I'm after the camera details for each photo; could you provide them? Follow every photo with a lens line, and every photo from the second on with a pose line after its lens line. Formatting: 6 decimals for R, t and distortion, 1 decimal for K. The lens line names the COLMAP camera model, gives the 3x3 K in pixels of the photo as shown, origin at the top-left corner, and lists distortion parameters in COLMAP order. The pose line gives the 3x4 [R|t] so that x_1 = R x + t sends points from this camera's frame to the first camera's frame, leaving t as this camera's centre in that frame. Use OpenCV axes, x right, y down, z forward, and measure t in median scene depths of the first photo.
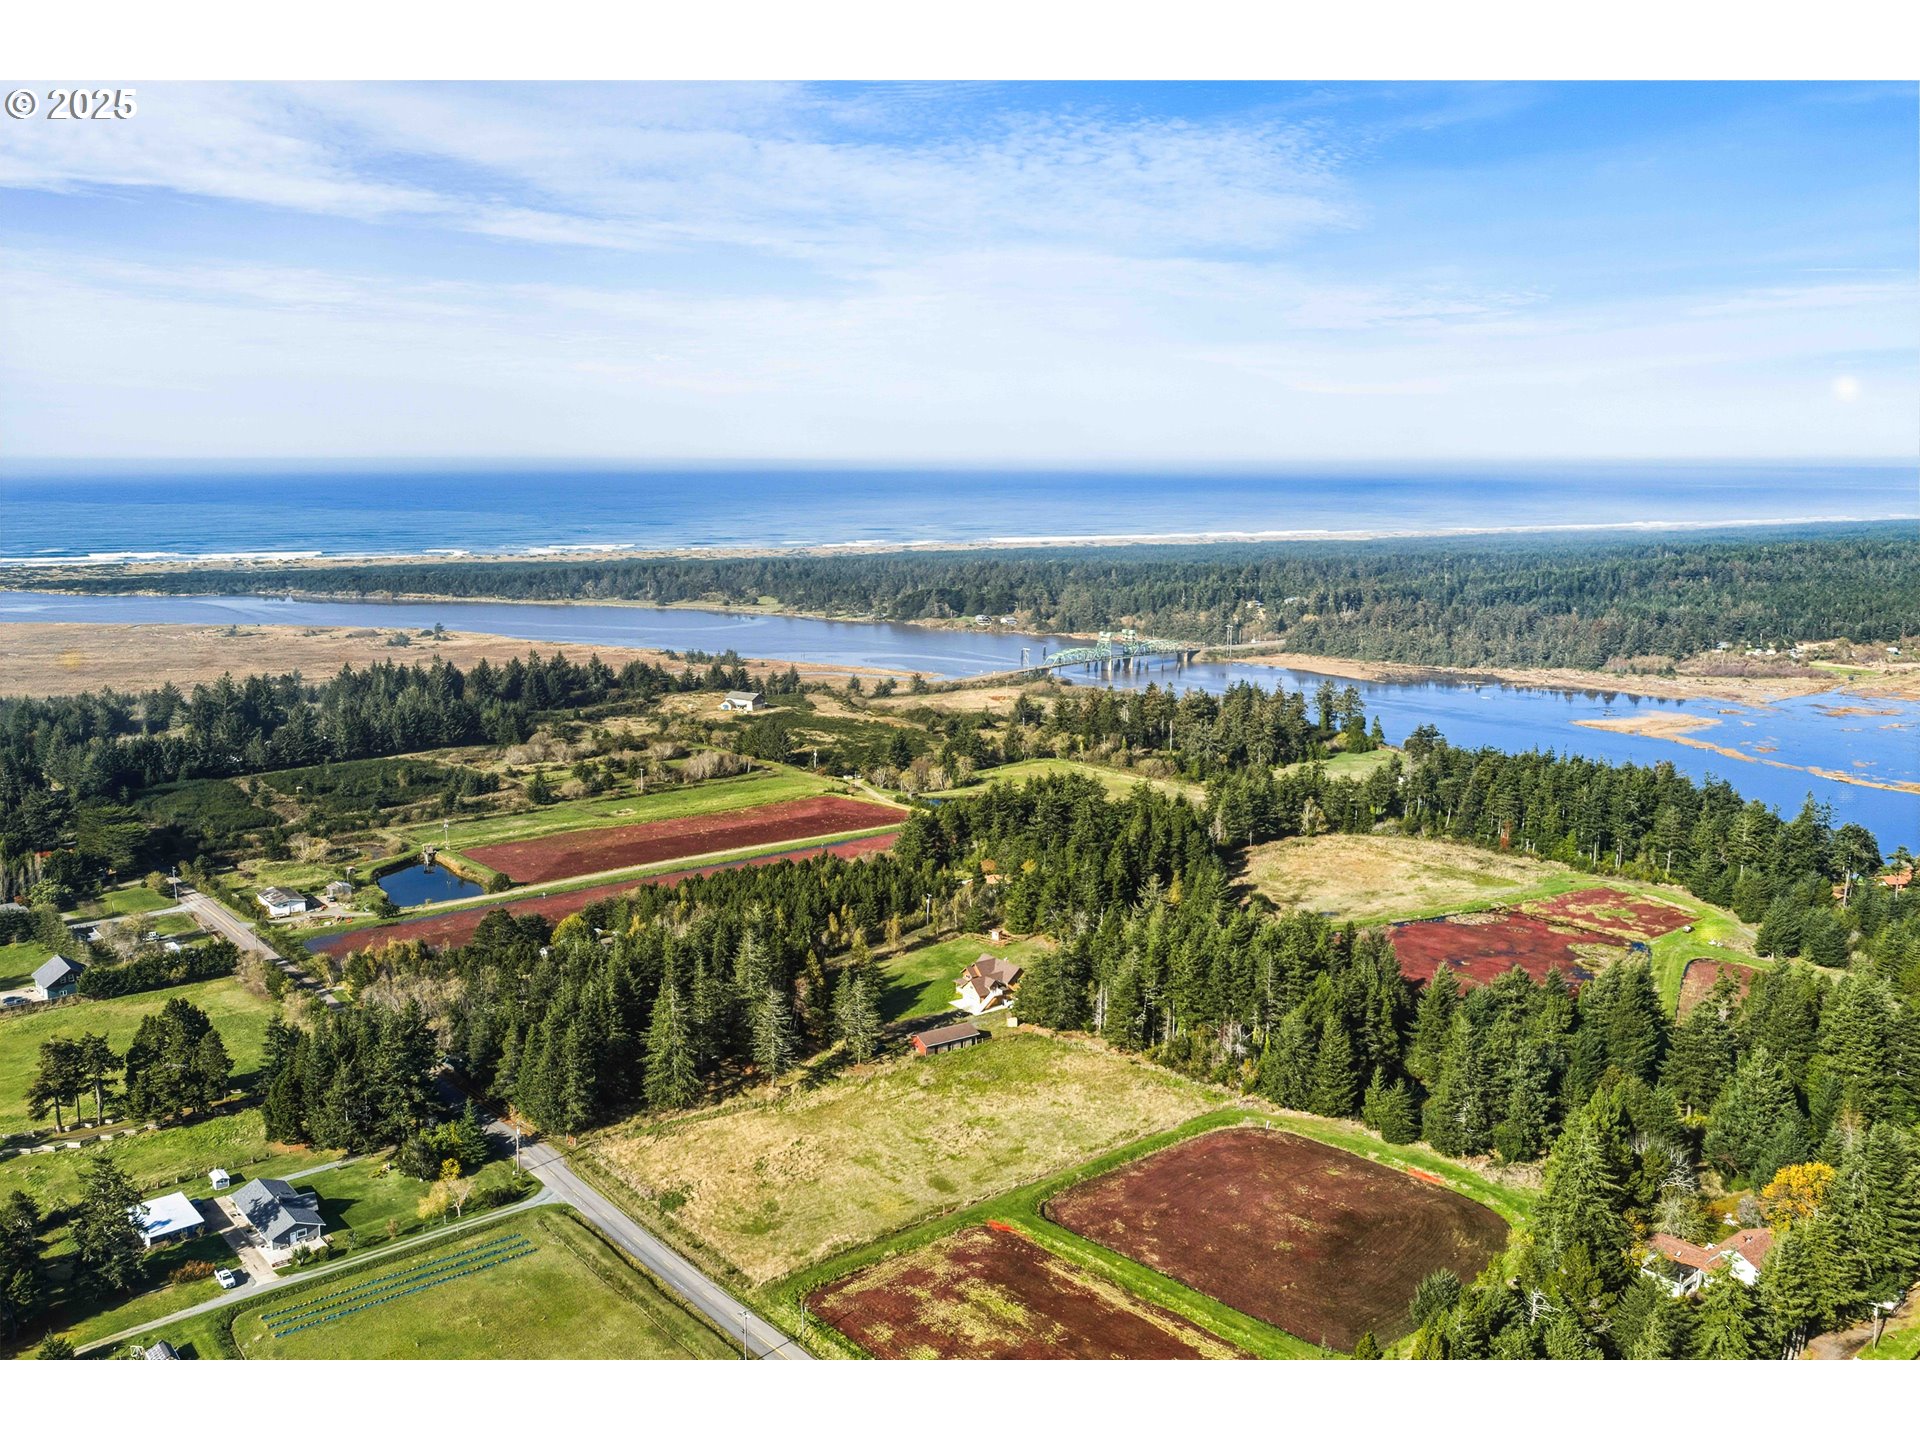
lens RADIAL K [[1583.8, 0, 960.0], [0, 1583.8, 720.0], [0, 0, 1]] dist [0.004437, 0.002188]
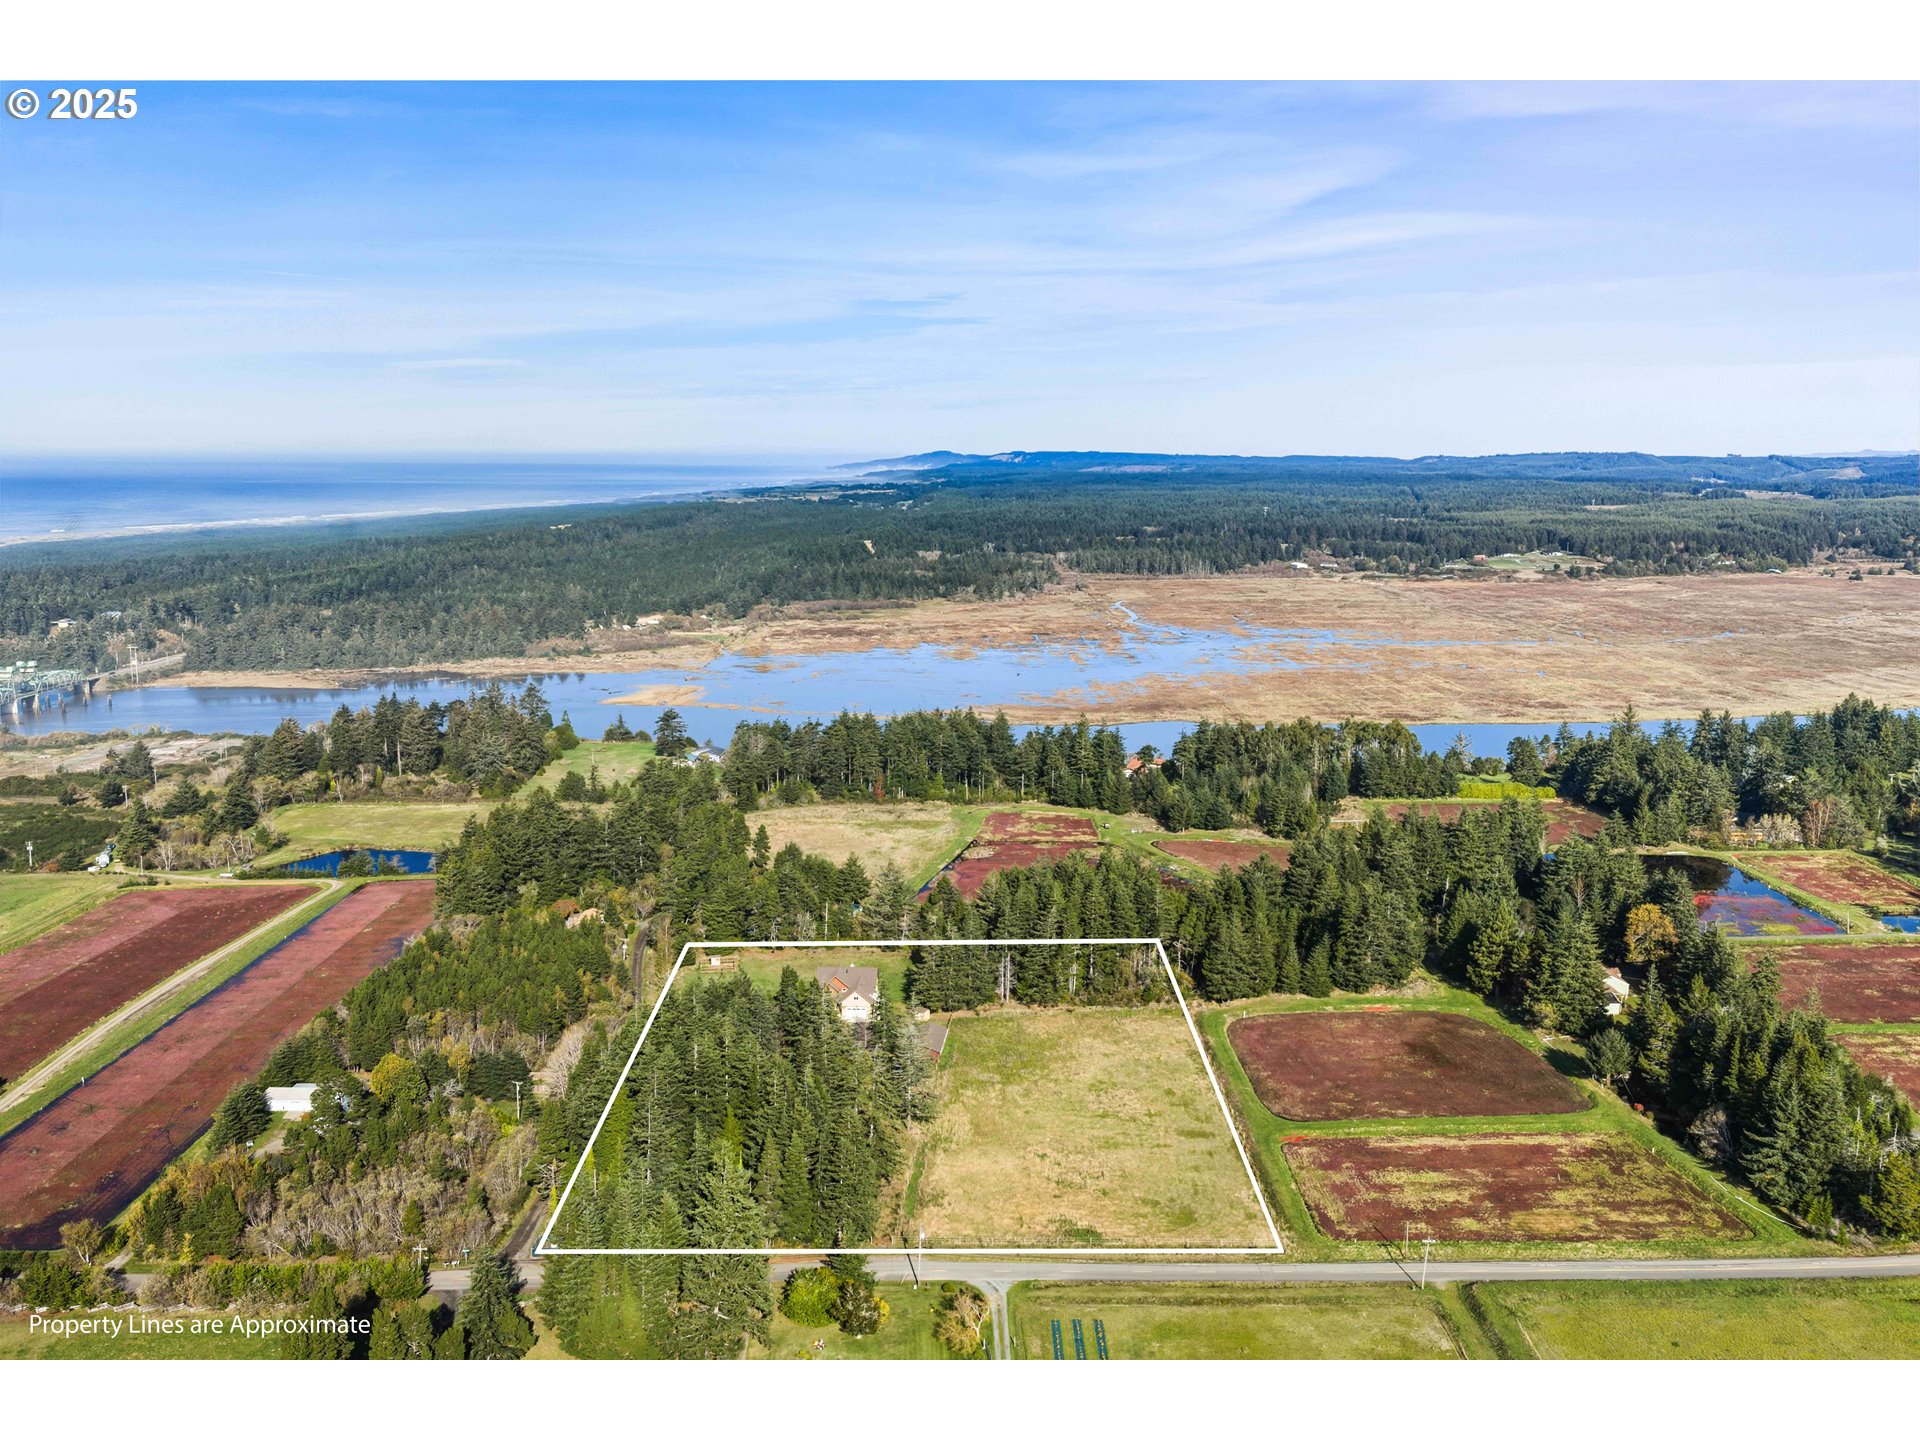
lens RADIAL K [[1583.8, 0, 960.0], [0, 1583.8, 720.0], [0, 0, 1]] dist [0.004437, 0.002188]
pose [[0.640727, -0.131190, 0.756477, -0.866521], [0.126927, 0.989835, 0.064155, -0.073993], [-0.757204, 0.054911, 0.650866, 0.388642]]
